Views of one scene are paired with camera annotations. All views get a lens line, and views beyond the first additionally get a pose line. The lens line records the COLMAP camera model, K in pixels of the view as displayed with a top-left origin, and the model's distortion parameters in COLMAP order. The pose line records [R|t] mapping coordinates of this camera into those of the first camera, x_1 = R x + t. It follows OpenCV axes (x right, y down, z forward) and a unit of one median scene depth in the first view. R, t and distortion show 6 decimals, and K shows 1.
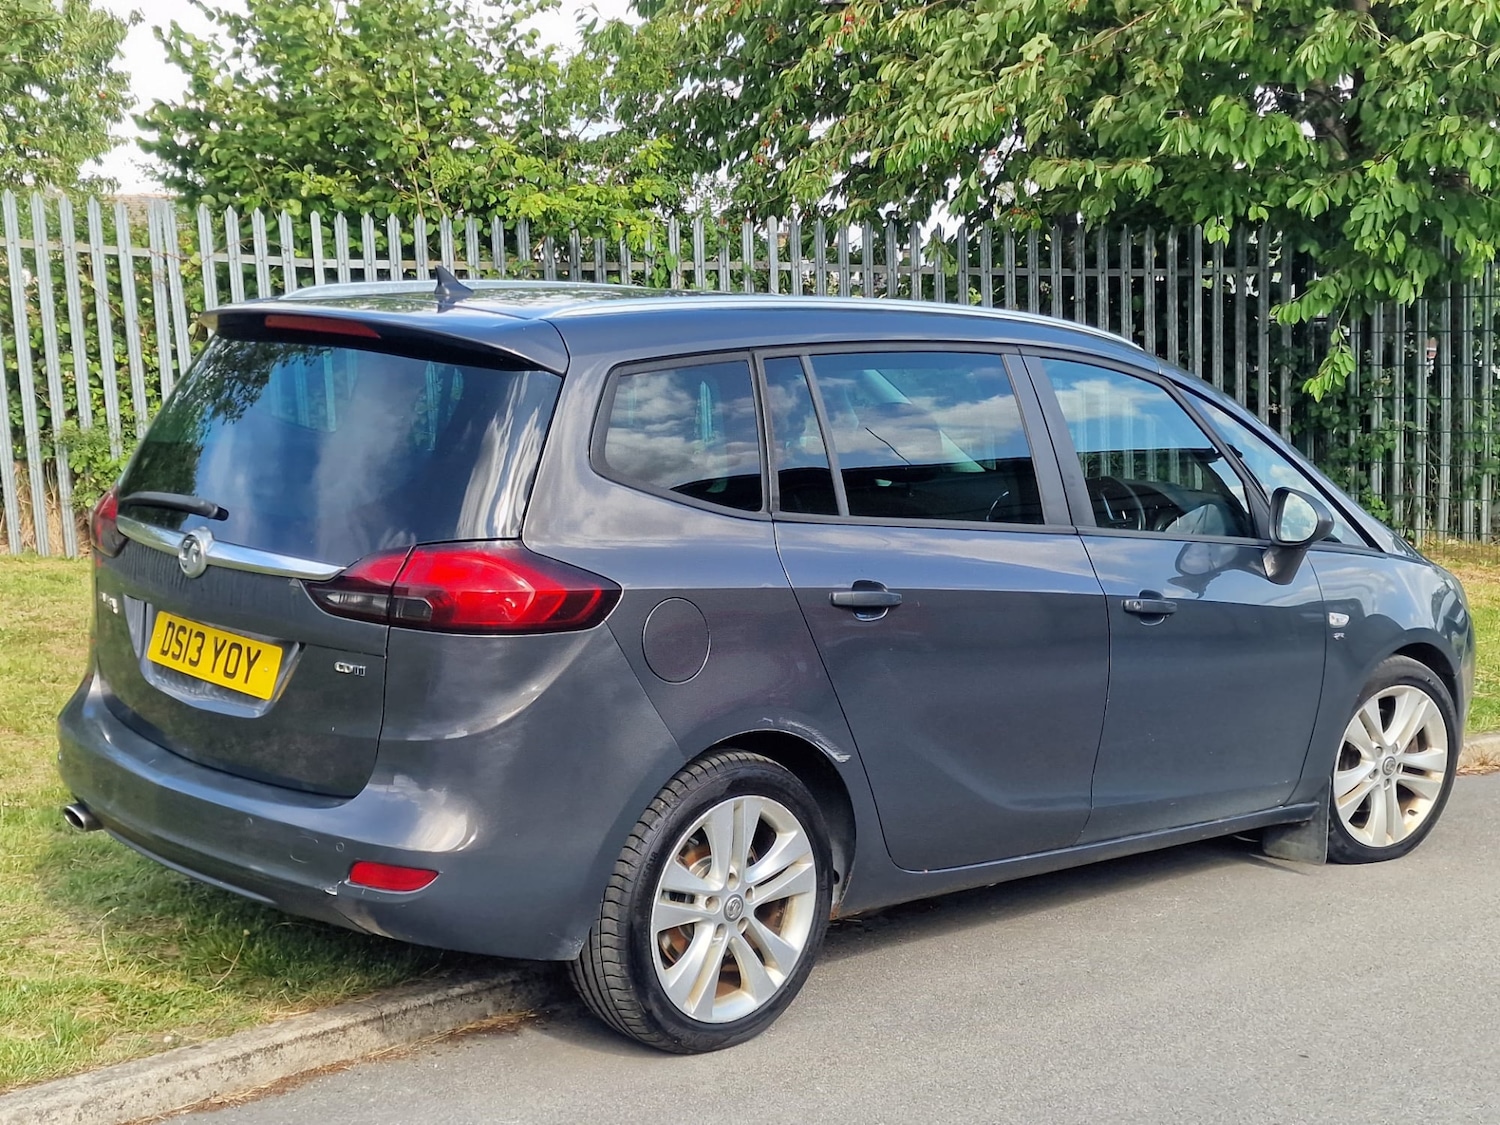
lens RADIAL K [[2128.0, 0, 764.9], [0, 2128.0, 537.8], [0, 0, 1]] dist [0.115514, 0.000000]
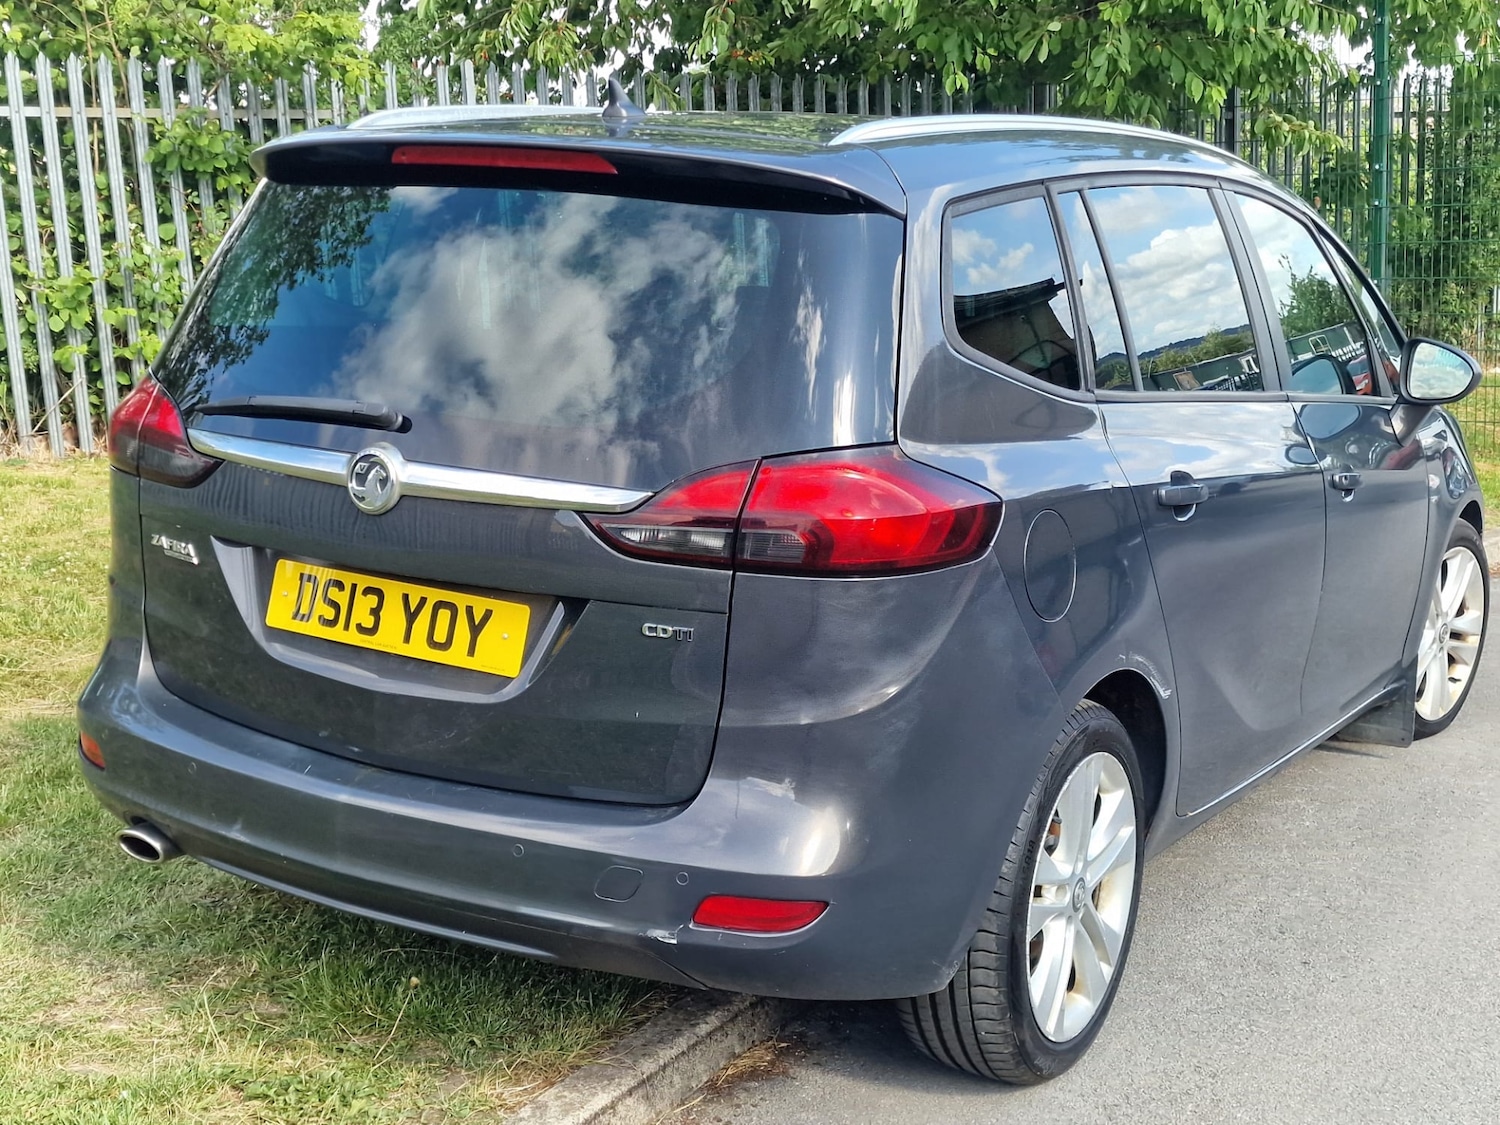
lens RADIAL K [[2031.4, 0, 745.5], [0, 2031.4, 510.3], [0, 0, 1]] dist [0.100918, 0.000000]
pose [[0.967034, -0.053444, 0.248975, -0.306100], [0.039166, 0.997310, 0.061956, -0.019447], [-0.251616, -0.050162, 0.966526, 0.299767]]
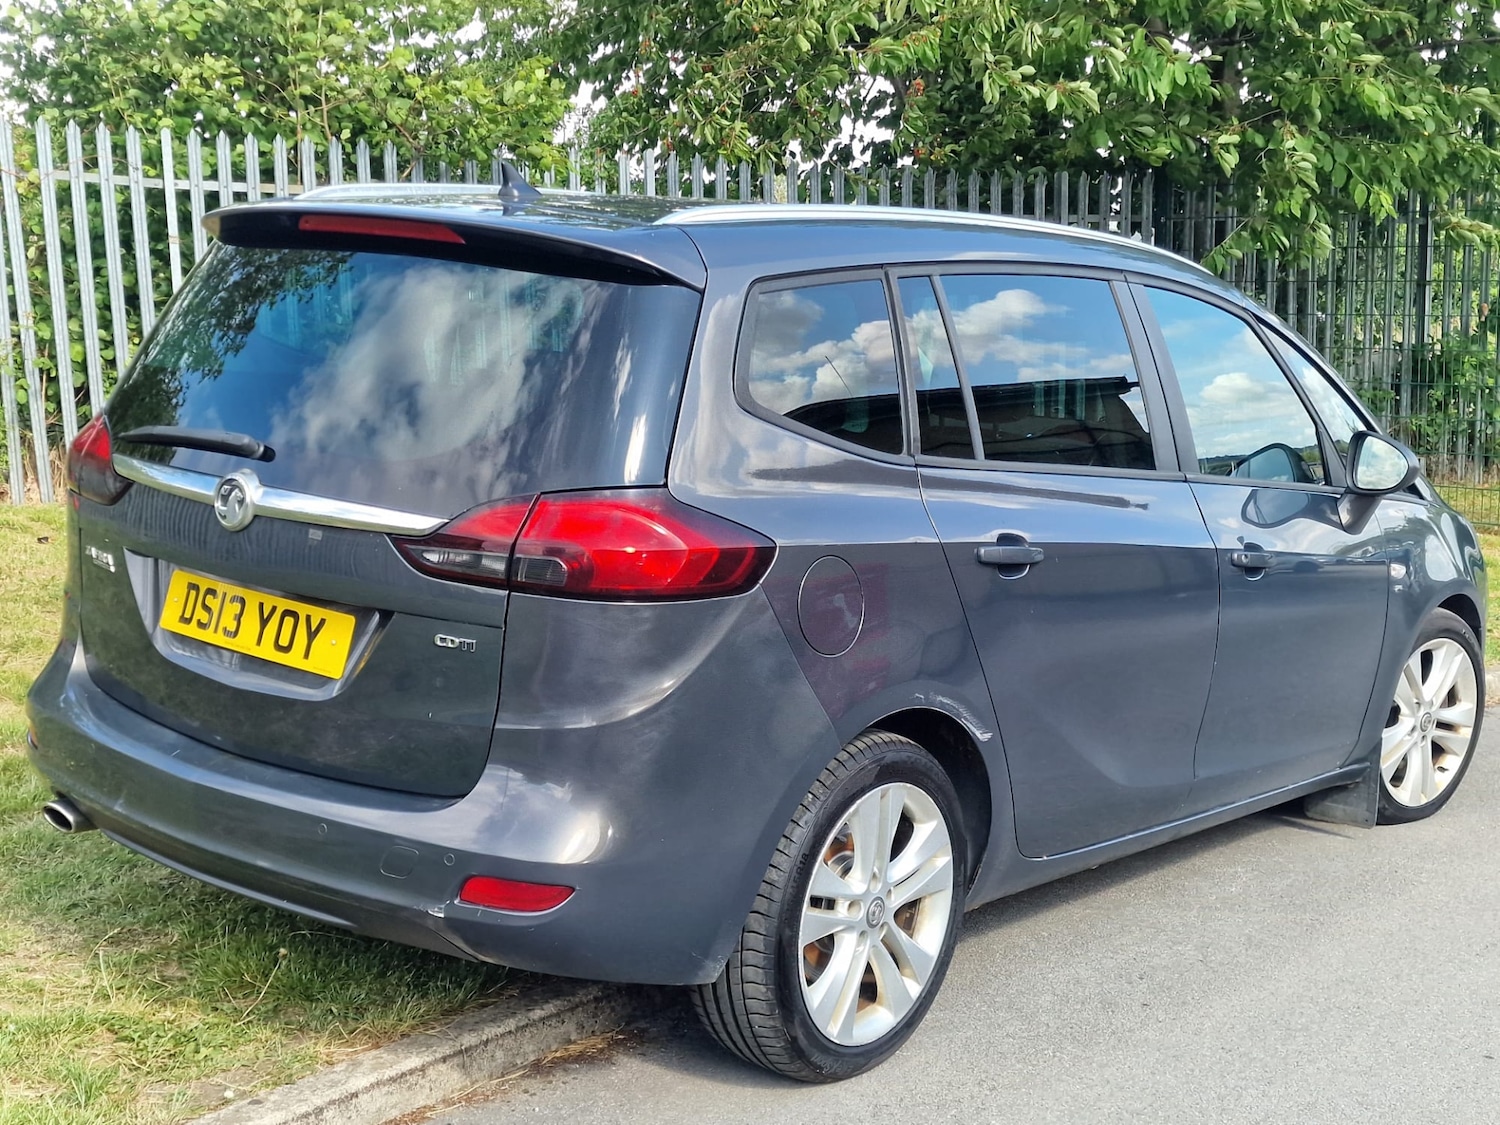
lens RADIAL K [[2031.4, 0, 800.5], [0, 2031.4, 529.6], [0, 0, 1]] dist [0.100918, 0.000000]
pose [[0.990611, -0.000266, 0.136713, -0.153524], [-0.003158, 0.999687, 0.024823, -0.002086], [-0.136677, -0.025021, 0.990300, 0.185195]]
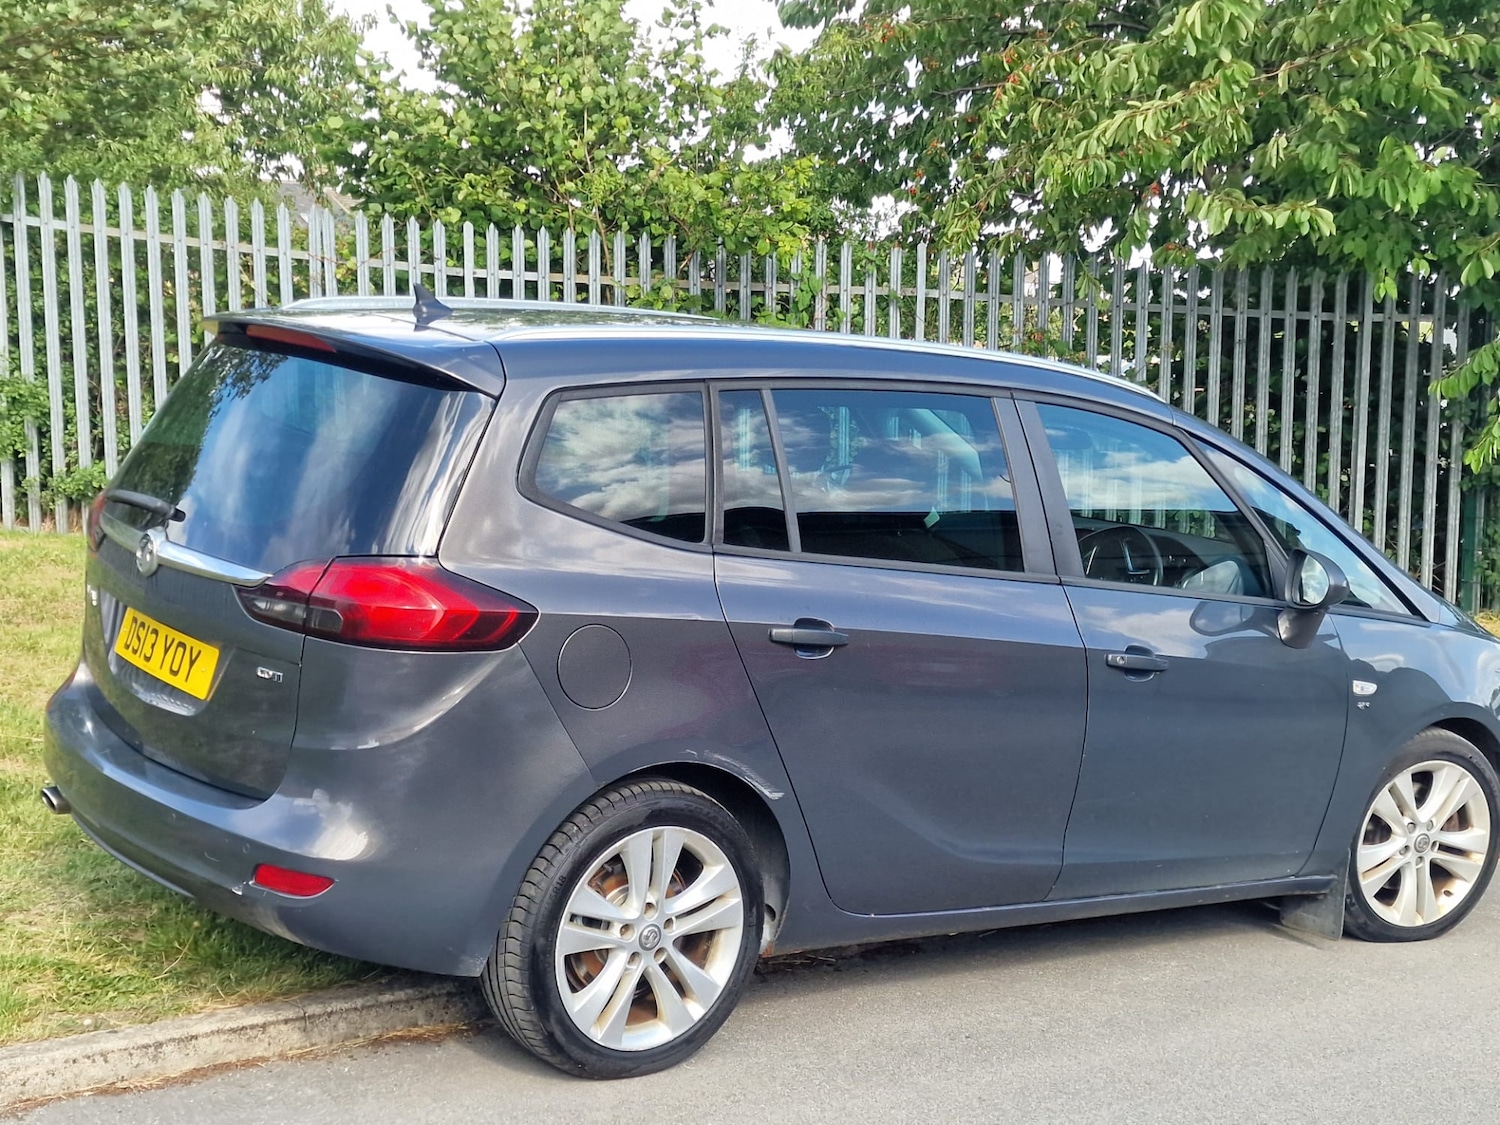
lens RADIAL K [[2128.3, 0, 749.0], [0, 2128.3, 564.2], [0, 0, 1]] dist [0.110840, 0.000000]
pose [[0.991411, 0.058101, -0.117165, 0.134770], [-0.057721, 0.998311, 0.006636, -0.010161], [0.117352, 0.000184, 0.993090, 0.012355]]
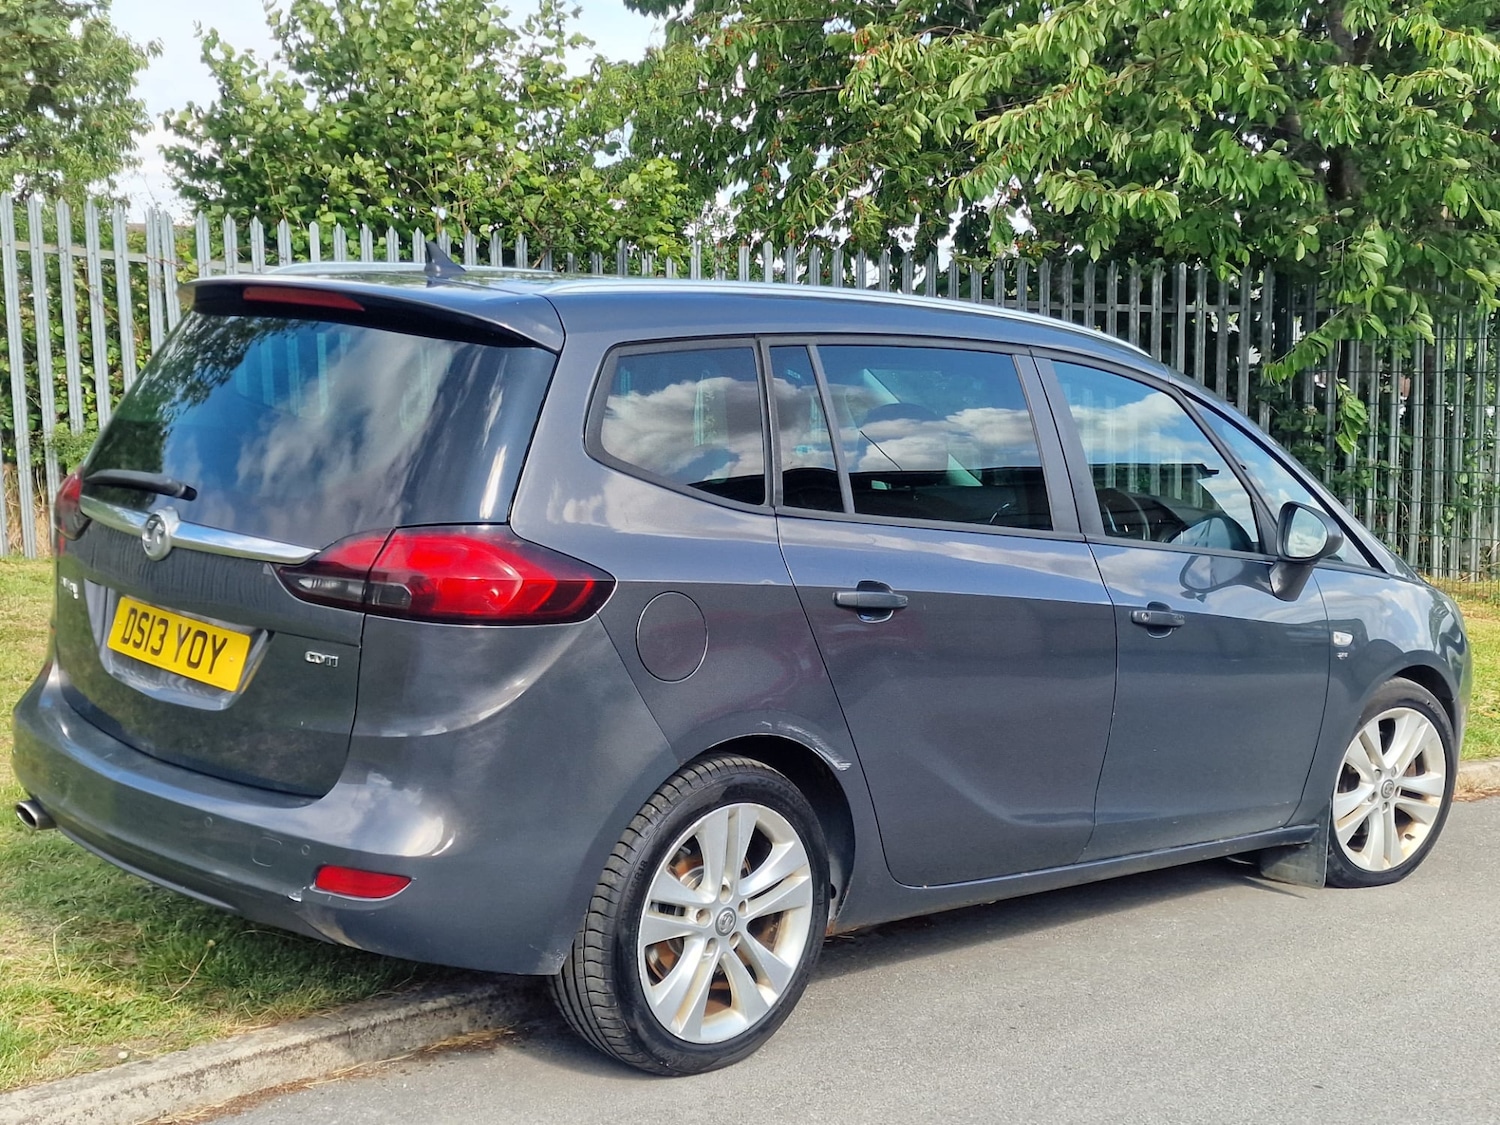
lens RADIAL K [[2031.4, 0, 809.9], [0, 2031.4, 547.8], [0, 0, 1]] dist [0.100918, 0.000000]
pose [[0.999302, 0.022204, 0.030057, -0.007994], [-0.021855, 0.999691, -0.011874, 0.016916], [-0.030311, 0.011209, 0.999478, 0.090896]]
